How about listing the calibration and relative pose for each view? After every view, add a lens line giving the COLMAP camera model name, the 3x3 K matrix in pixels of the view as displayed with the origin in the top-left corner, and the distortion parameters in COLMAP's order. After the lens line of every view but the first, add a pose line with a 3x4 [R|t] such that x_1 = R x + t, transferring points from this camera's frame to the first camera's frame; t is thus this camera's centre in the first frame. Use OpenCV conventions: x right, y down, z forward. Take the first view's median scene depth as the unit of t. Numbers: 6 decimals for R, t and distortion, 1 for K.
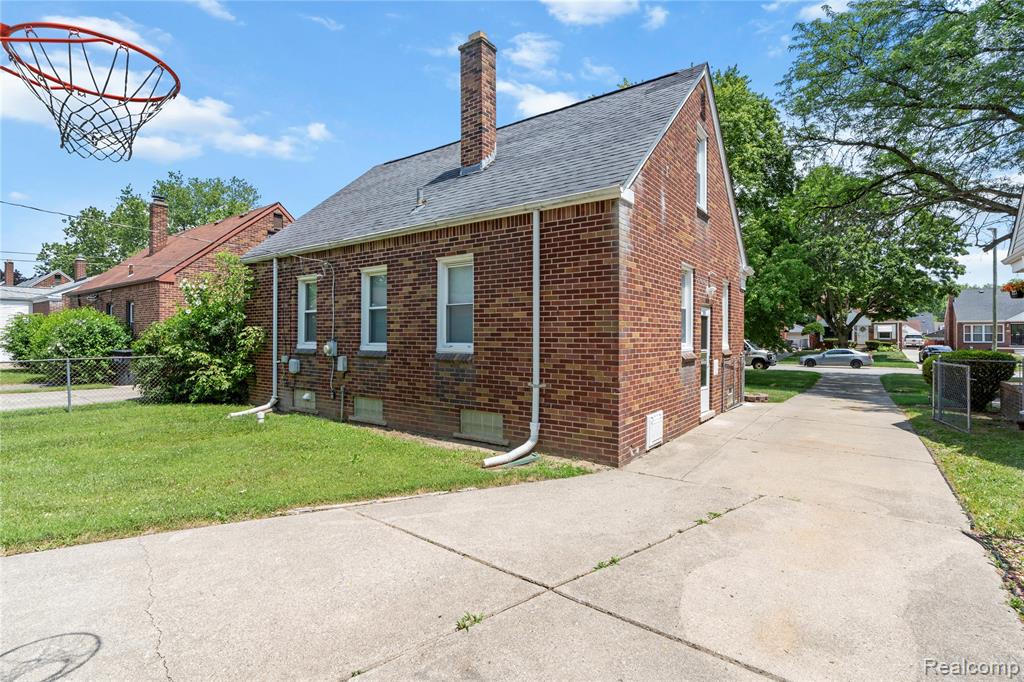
lens RADIAL K [[484.1, 0, 515.0], [0, 484.1, 335.3], [0, 0, 1]] dist [-0.013373, 0.000192]
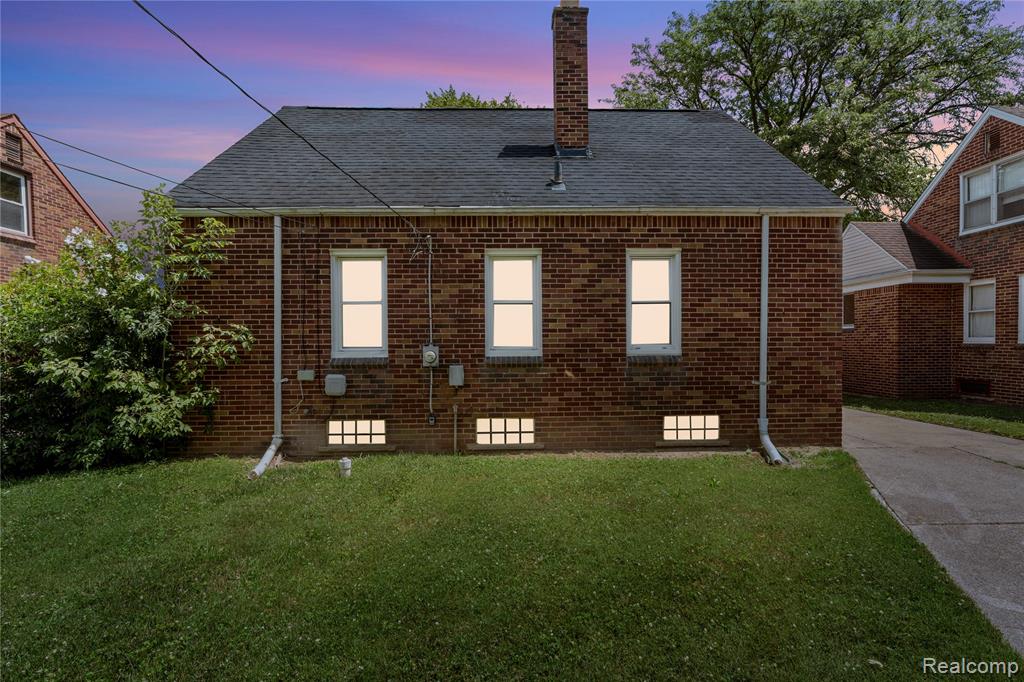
lens RADIAL K [[465.7, 0, 512.3], [0, 465.7, 350.1], [0, 0, 1]] dist [-0.009315, 0.000268]
pose [[0.794652, -0.016767, 0.606833, -0.955284], [0.007510, 0.999814, 0.017791, 0.010033], [-0.607018, -0.009580, 0.794630, 0.508890]]
